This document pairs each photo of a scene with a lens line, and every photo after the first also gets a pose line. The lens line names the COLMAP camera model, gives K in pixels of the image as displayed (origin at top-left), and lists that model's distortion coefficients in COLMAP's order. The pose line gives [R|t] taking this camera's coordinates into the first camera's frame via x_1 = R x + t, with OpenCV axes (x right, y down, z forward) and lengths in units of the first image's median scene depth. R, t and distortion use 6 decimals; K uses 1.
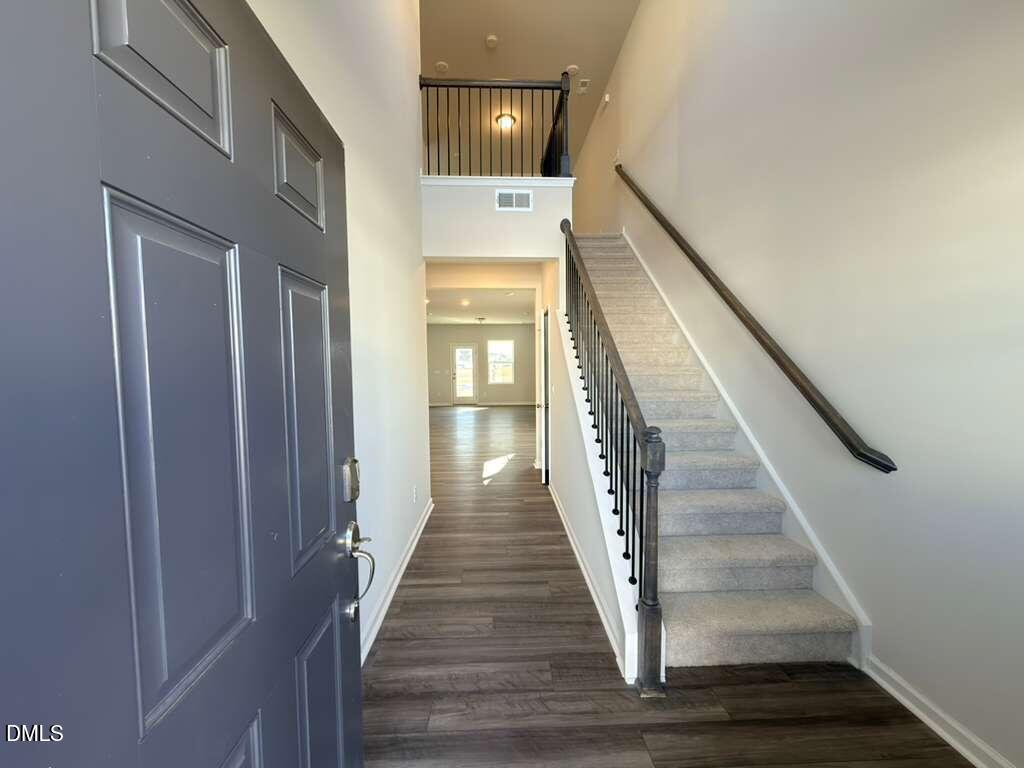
lens RADIAL K [[408.3, 0, 512.0], [0, 408.3, 384.0], [0, 0, 1]] dist [0.003780, -0.000839]
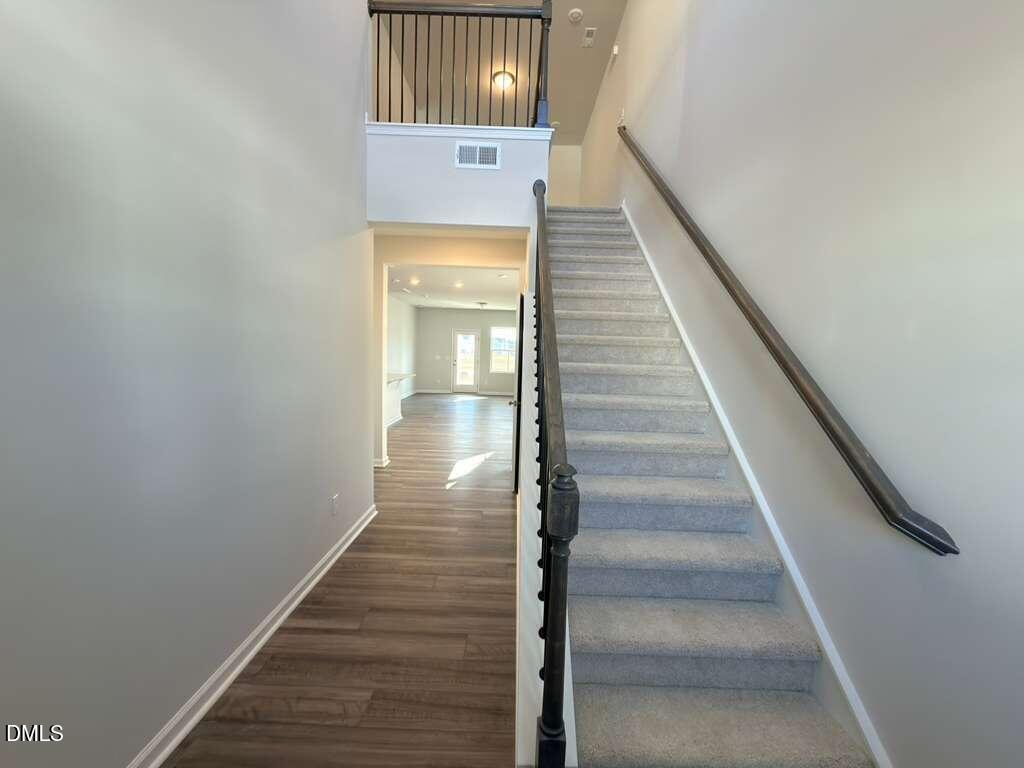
lens RADIAL K [[408.3, 0, 512.0], [0, 408.3, 384.0], [0, 0, 1]] dist [0.003780, -0.000839]
pose [[0.998105, 0.044330, -0.042684, 0.129327], [-0.043029, 0.998595, 0.030933, -0.016649], [0.043996, -0.029038, 0.998610, 0.165046]]
